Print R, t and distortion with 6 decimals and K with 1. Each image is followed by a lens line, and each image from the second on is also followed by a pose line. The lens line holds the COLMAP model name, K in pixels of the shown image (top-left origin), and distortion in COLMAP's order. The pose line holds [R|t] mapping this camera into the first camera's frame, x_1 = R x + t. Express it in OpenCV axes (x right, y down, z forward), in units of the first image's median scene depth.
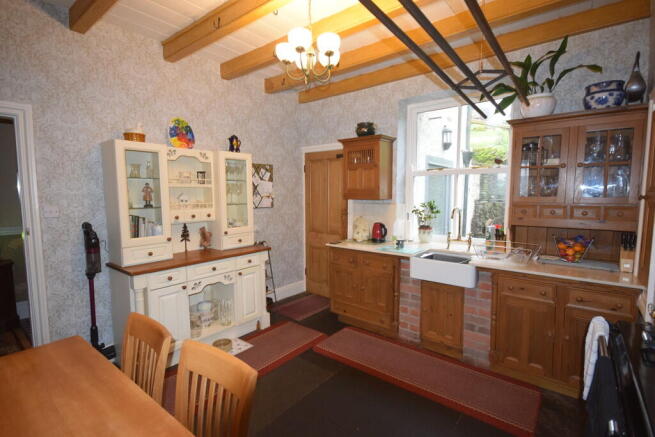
lens RADIAL K [[301.1, 0, 327.5], [0, 301.1, 218.5], [0, 0, 1]] dist [-0.049439, 0.000026]
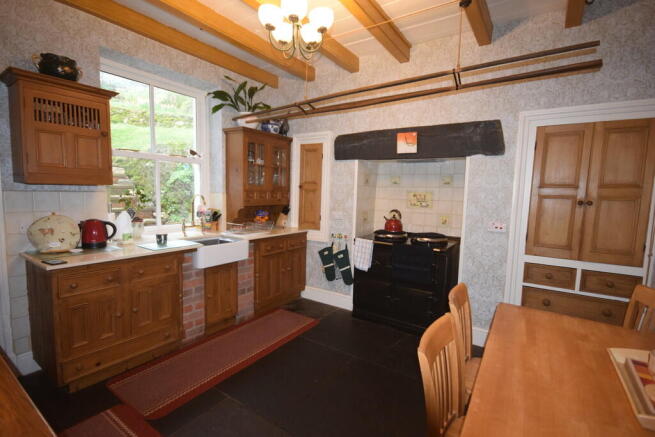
lens RADIAL K [[303.1, 0, 328.0], [0, 303.1, 216.2], [0, 0, 1]] dist [0.001157, 0.000188]
pose [[-0.100064, -0.086828, 0.991185, -0.705372], [0.042838, 0.994885, 0.091477, -0.040902], [-0.994058, 0.051614, -0.095832, 0.683093]]
